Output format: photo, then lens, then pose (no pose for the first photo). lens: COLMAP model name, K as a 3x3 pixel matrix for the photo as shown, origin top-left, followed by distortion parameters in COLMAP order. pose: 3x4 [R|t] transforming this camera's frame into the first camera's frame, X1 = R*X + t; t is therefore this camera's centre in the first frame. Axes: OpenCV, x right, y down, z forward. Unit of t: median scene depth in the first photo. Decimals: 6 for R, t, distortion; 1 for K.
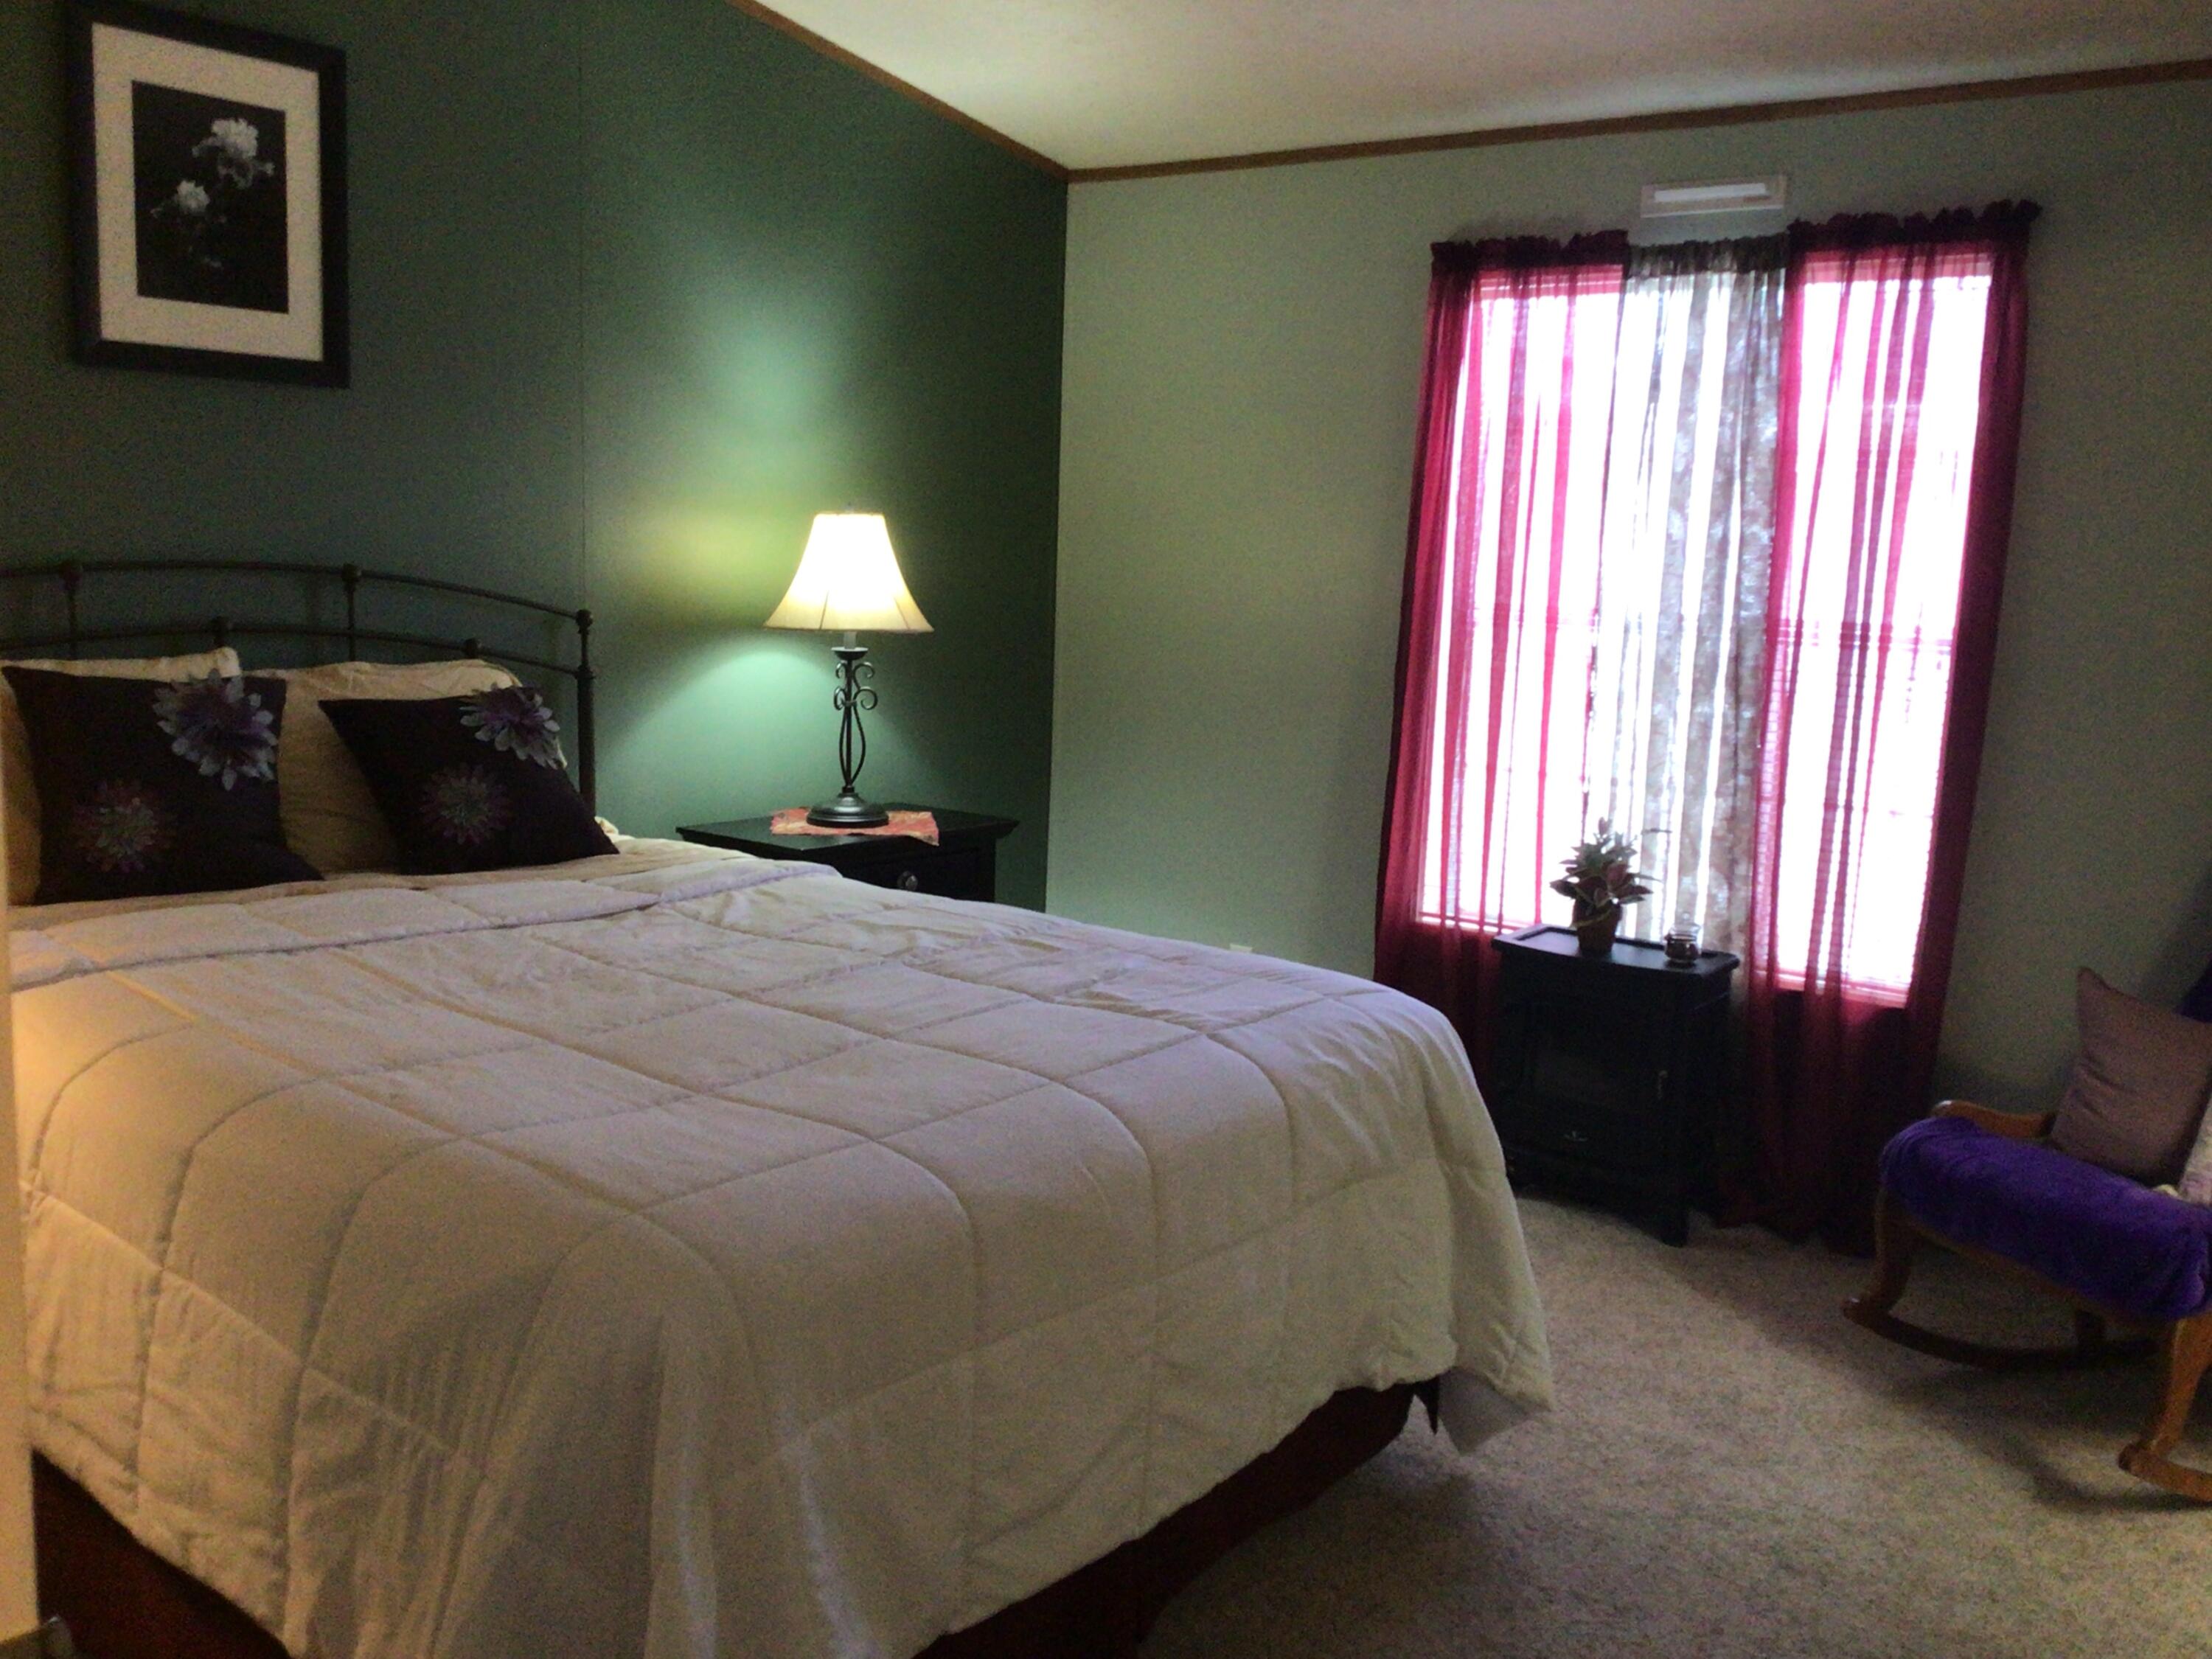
lens RADIAL K [[1951.2, 0, 1128.0], [0, 1951.2, 830.5], [0, 0, 1]] dist [0.102920, -0.162275]
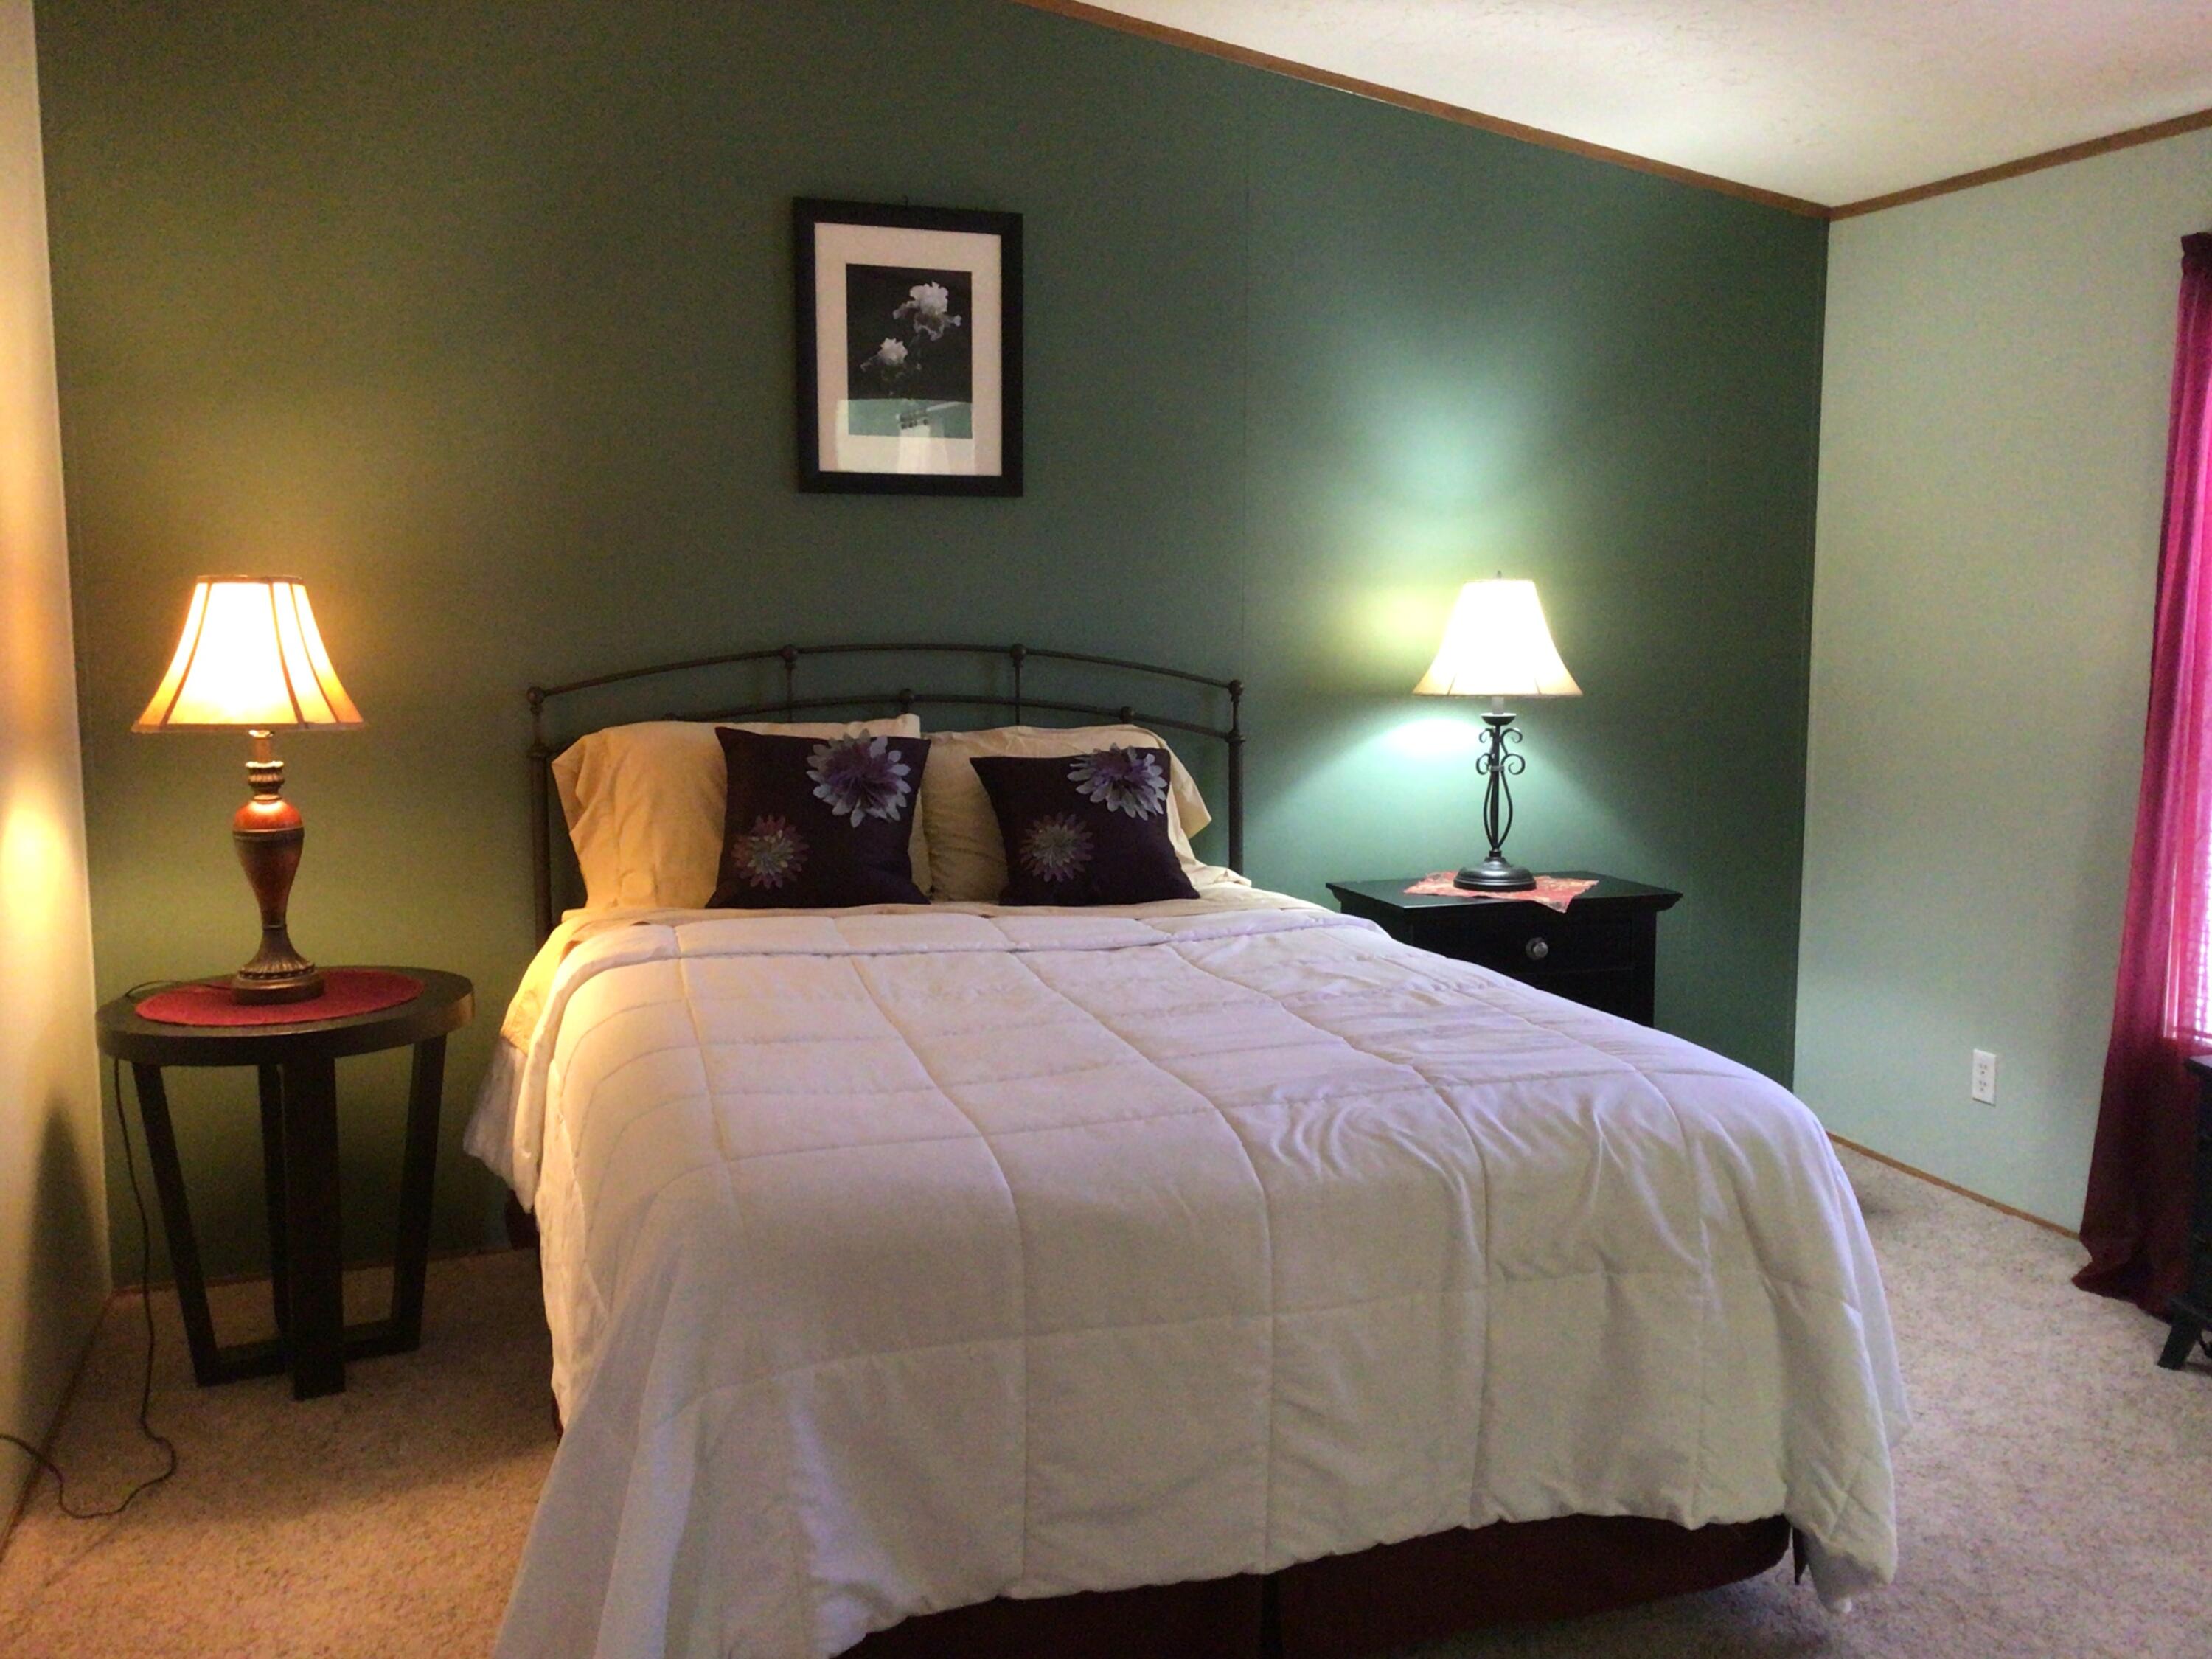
lens RADIAL K [[1951.2, 0, 1128.0], [0, 1951.2, 830.5], [0, 0, 1]] dist [0.102920, -0.162275]
pose [[0.841202, 0.026086, -0.540091, 0.314388], [-0.049562, 0.998351, -0.028974, 0.007830], [0.538445, 0.051141, 0.841108, 0.059764]]
